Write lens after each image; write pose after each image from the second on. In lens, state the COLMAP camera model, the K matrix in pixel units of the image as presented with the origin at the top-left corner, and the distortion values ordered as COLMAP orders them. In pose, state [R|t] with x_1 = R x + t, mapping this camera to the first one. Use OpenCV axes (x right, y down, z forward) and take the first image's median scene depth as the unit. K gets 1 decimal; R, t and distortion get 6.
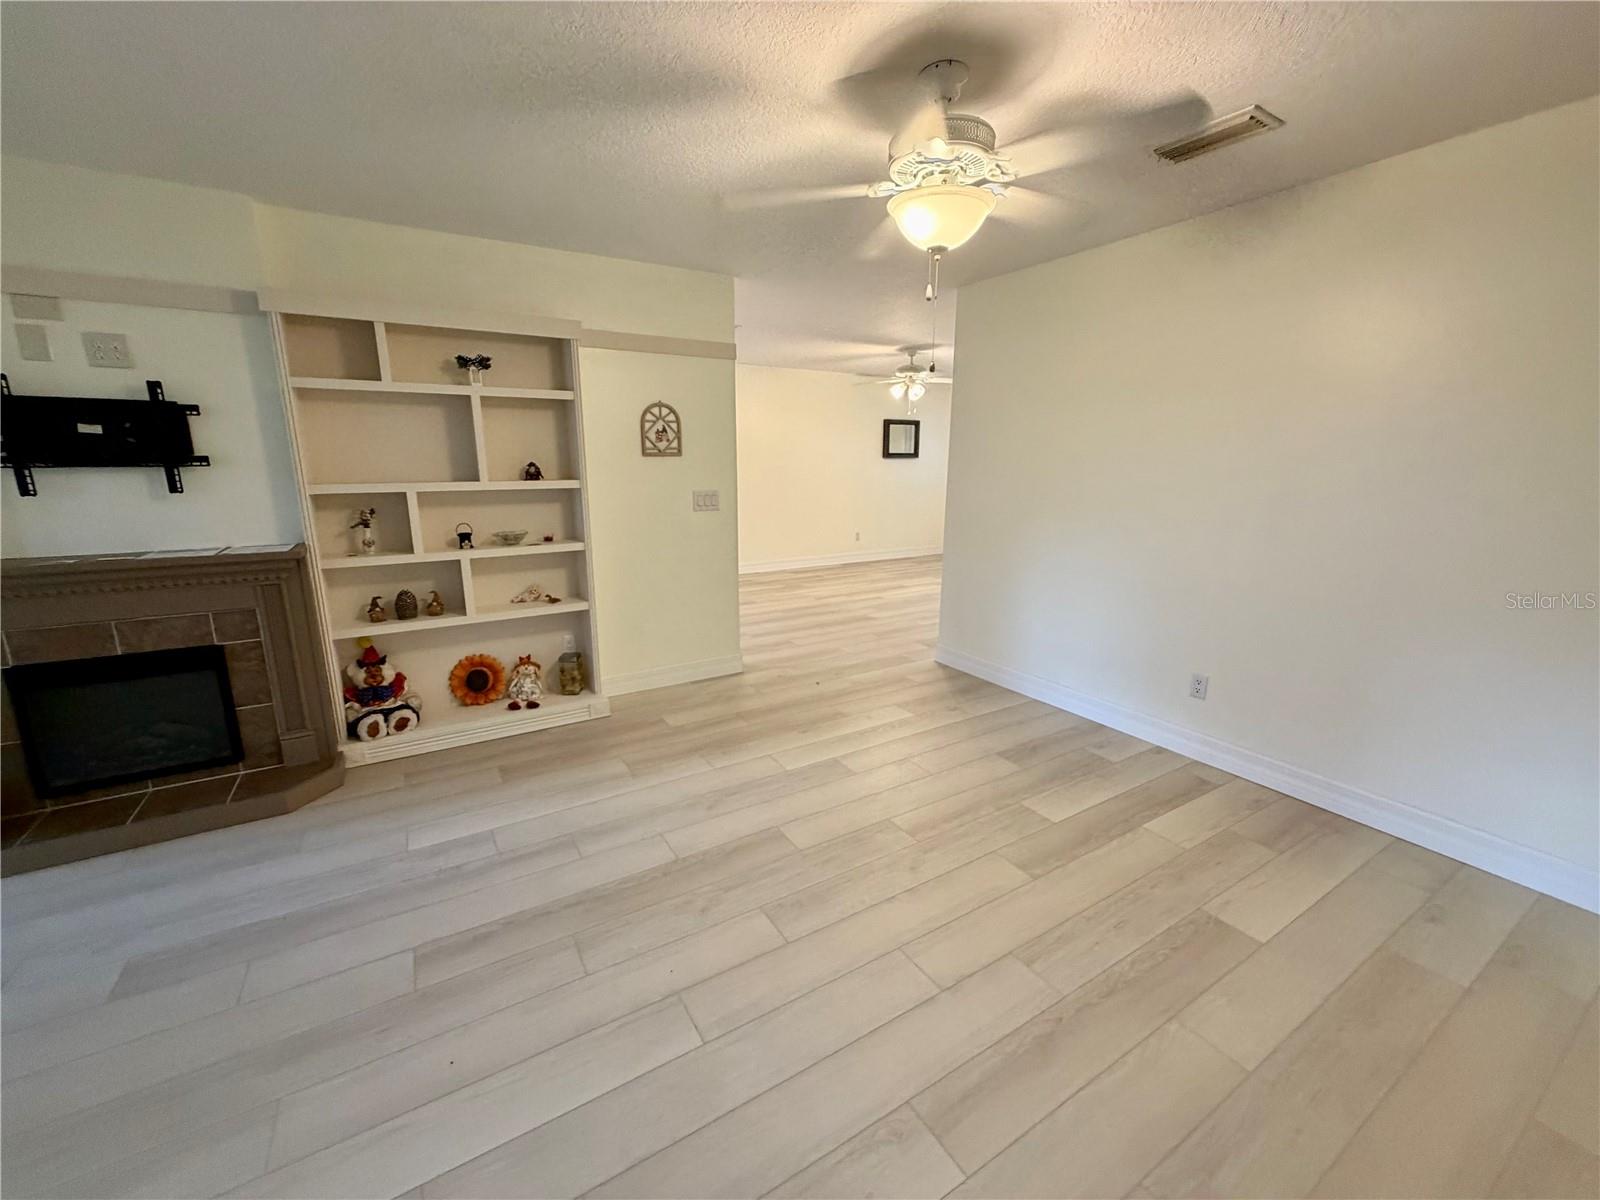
lens RADIAL K [[637.6, 0, 791.7], [0, 637.6, 605.4], [0, 0, 1]] dist [0.001409, -0.000485]
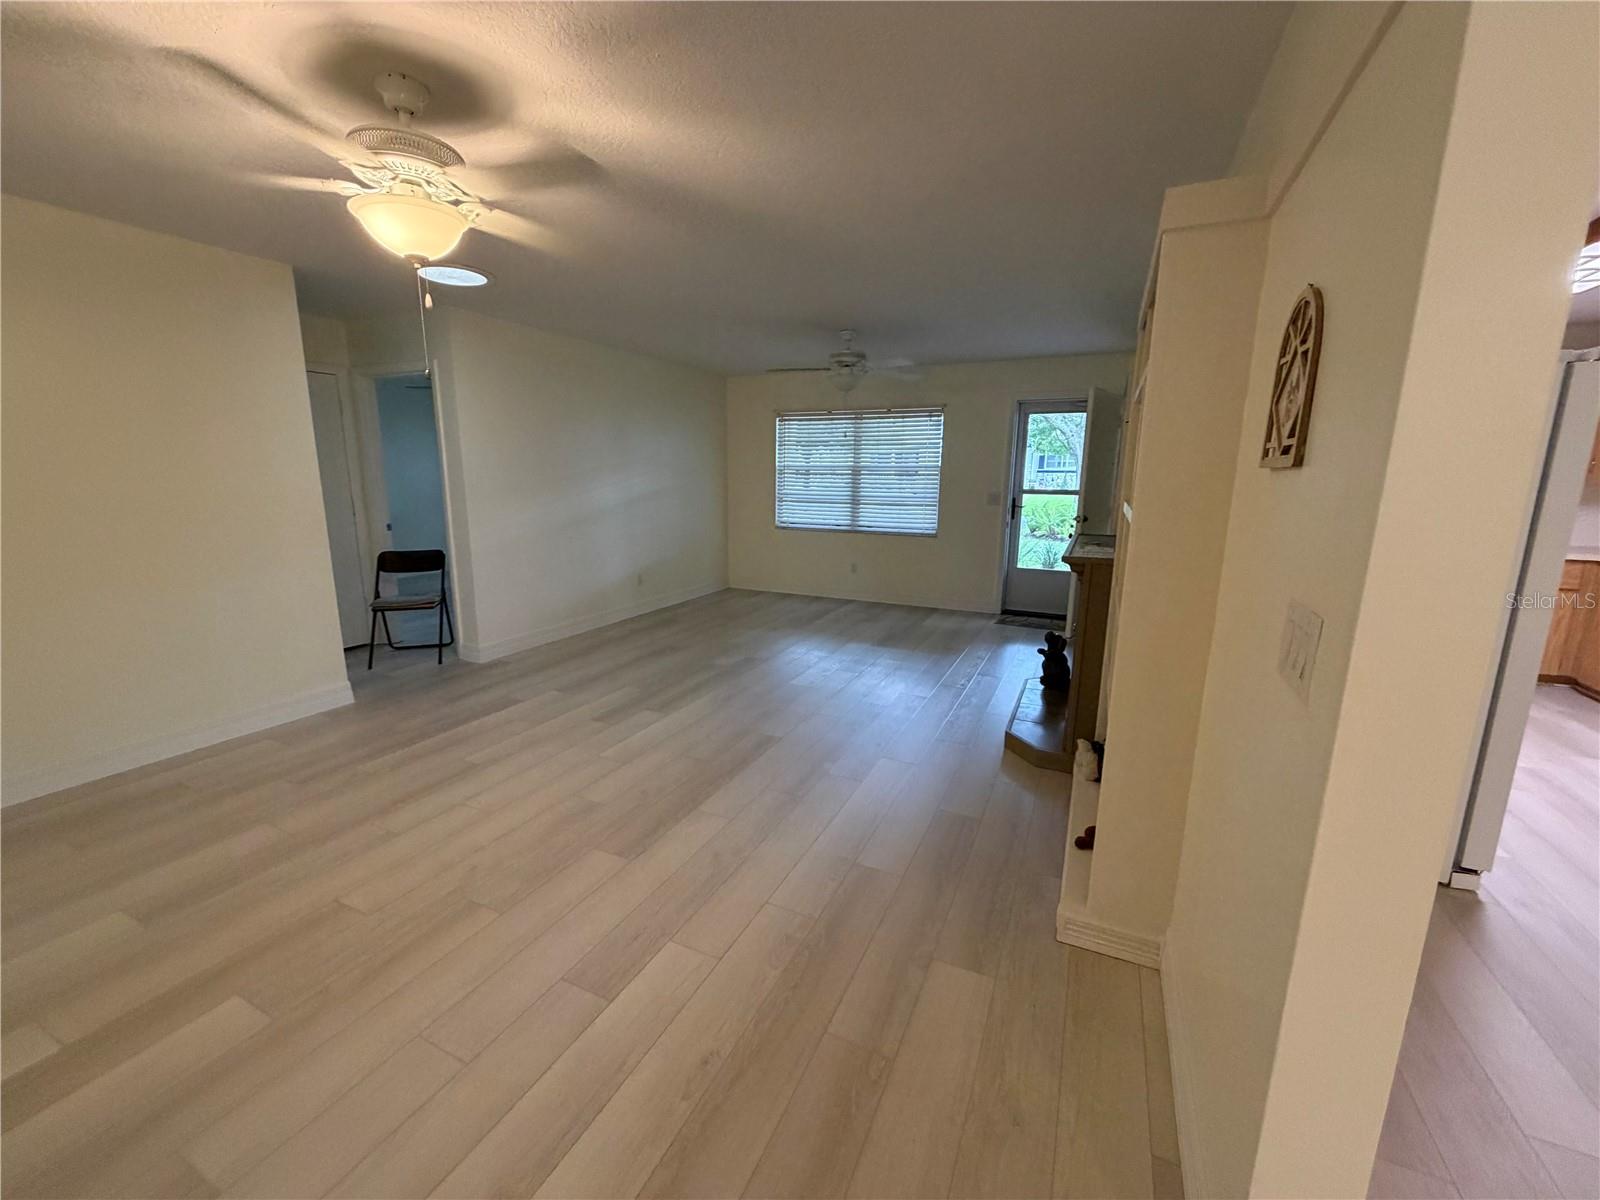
lens RADIAL K [[637.6, 0, 801.7], [0, 637.6, 594.7], [0, 0, 1]] dist [0.001409, -0.000485]
pose [[-0.822891, 0.110873, -0.557277, 0.205250], [-0.115357, 0.927753, 0.354919, -0.316865], [0.556366, 0.356345, -0.750649, 1.394428]]
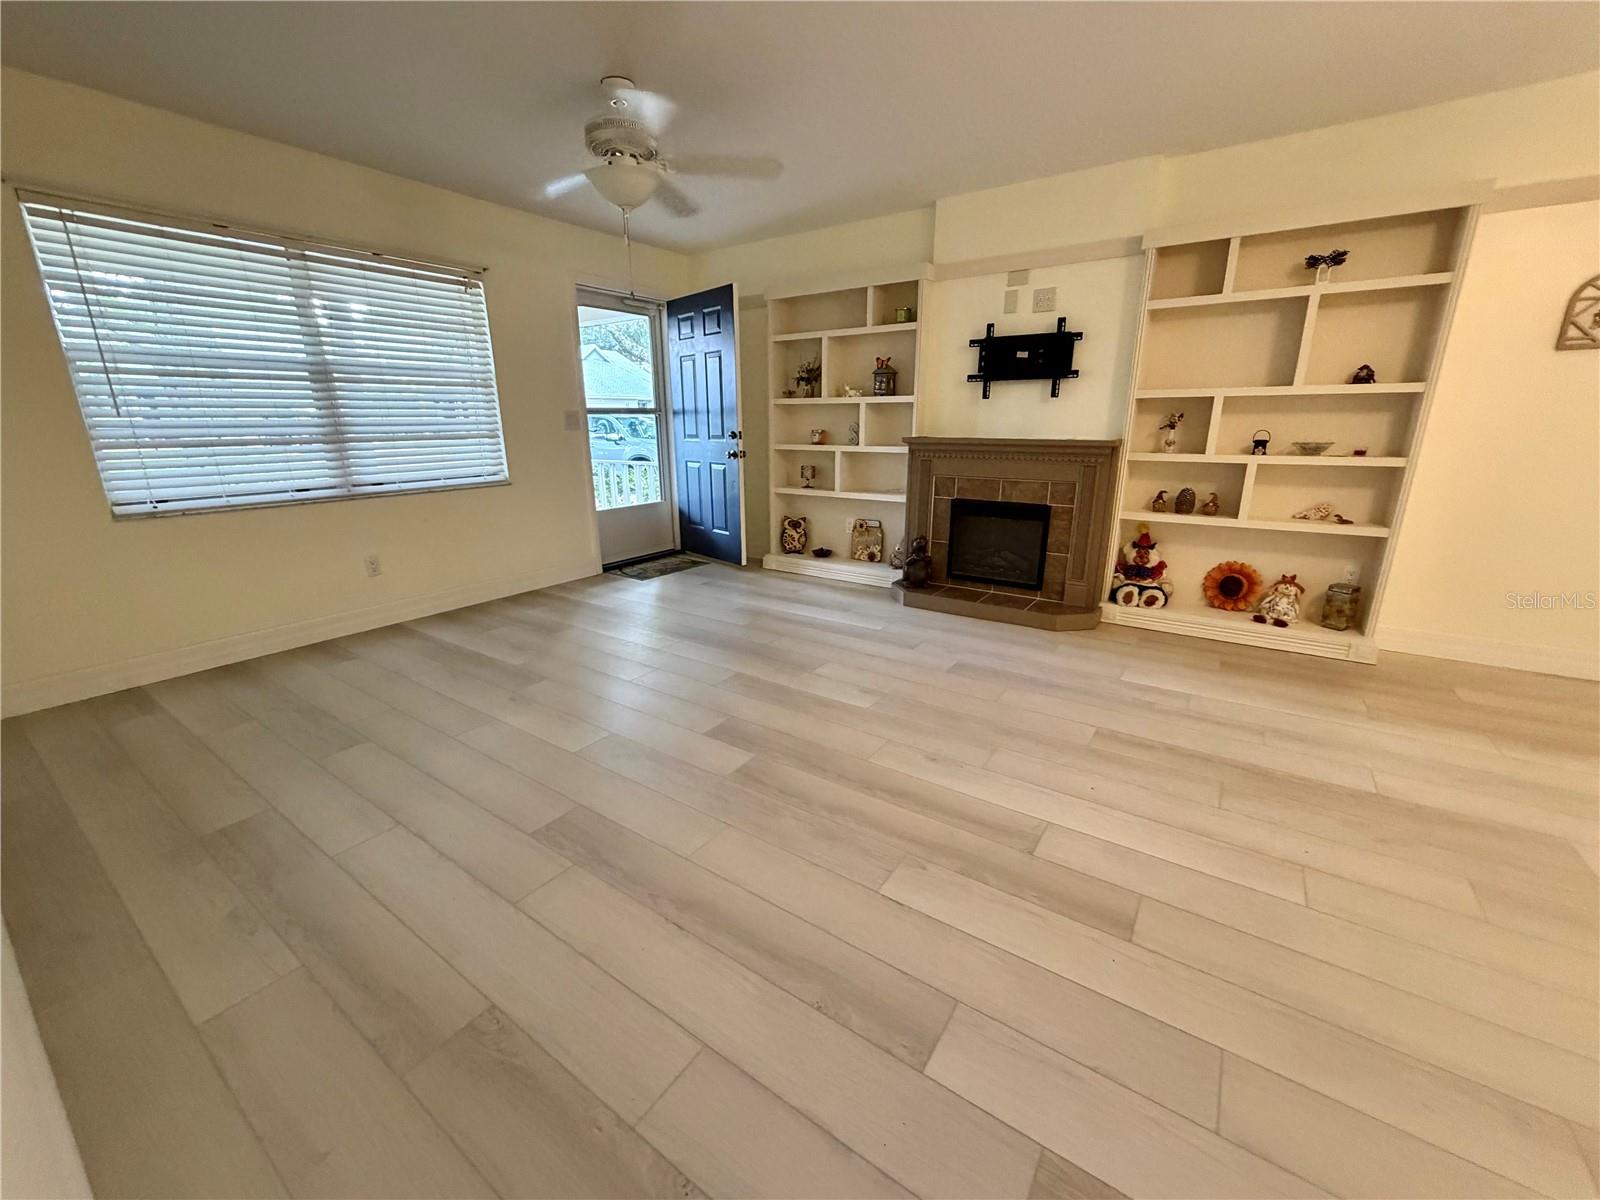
lens RADIAL K [[637.6, 0, 789.9], [0, 637.6, 600.5], [0, 0, 1]] dist [0.001409, -0.000485]
pose [[0.415562, 0.260155, -0.871566, 0.142887], [-0.183277, 0.962519, 0.199917, 0.074027], [0.890909, 0.076660, 0.447666, -0.125741]]
